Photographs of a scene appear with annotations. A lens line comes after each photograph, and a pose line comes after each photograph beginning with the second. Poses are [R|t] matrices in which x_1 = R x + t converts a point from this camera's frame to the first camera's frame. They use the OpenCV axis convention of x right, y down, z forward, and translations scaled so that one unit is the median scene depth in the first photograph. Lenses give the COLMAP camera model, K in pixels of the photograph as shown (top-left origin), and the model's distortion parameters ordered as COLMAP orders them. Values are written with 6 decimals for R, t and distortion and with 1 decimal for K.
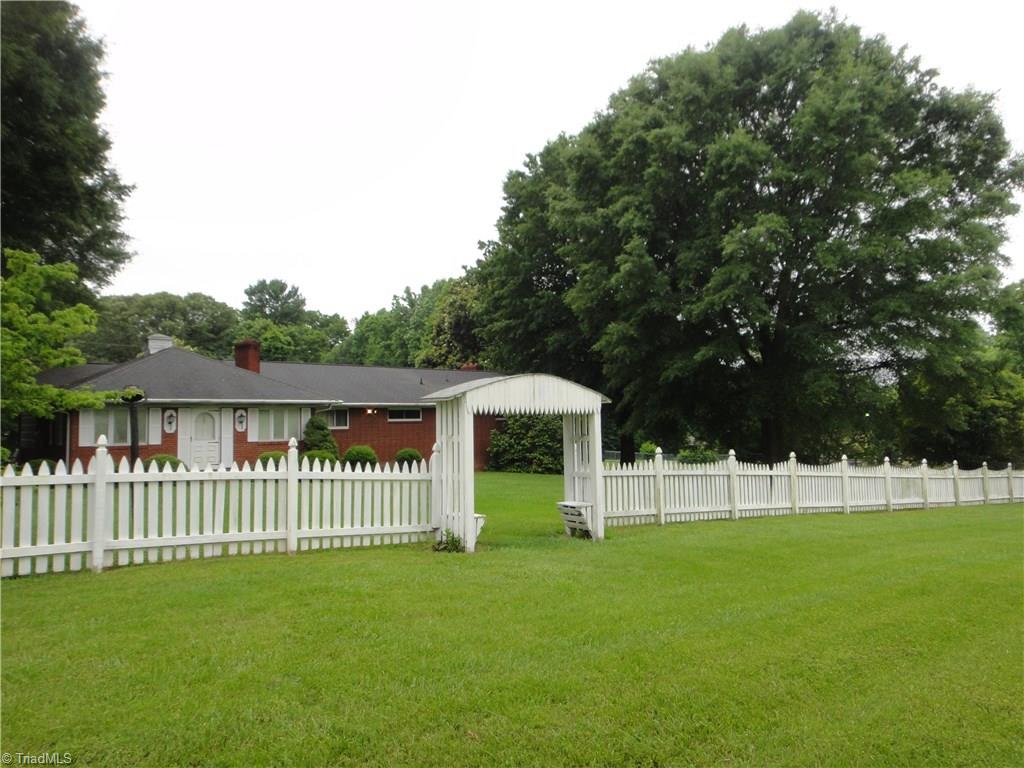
lens RADIAL K [[741.2, 0, 511.3], [0, 741.2, 376.9], [0, 0, 1]] dist [0.009666, -0.010149]
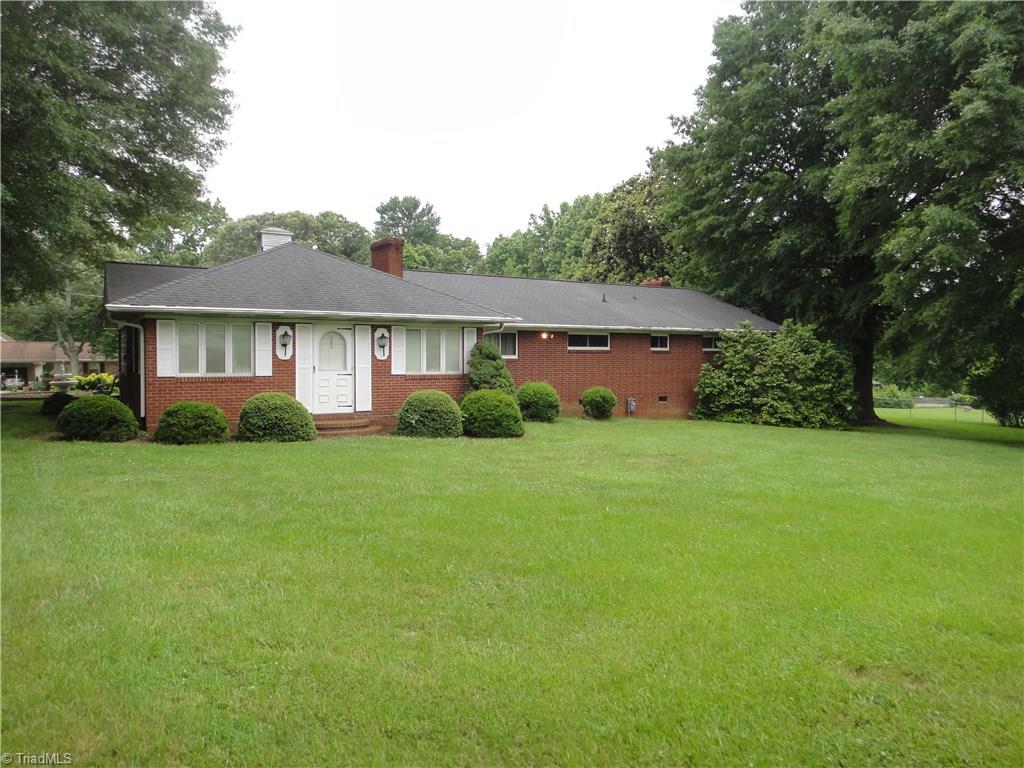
lens RADIAL K [[741.2, 0, 511.3], [0, 741.2, 376.9], [0, 0, 1]] dist [0.009666, -0.010149]
pose [[0.986450, 0.025316, -0.162100, -0.094815], [-0.010115, 0.995528, 0.093924, 0.016746], [0.163753, -0.091011, 0.982294, 0.241660]]
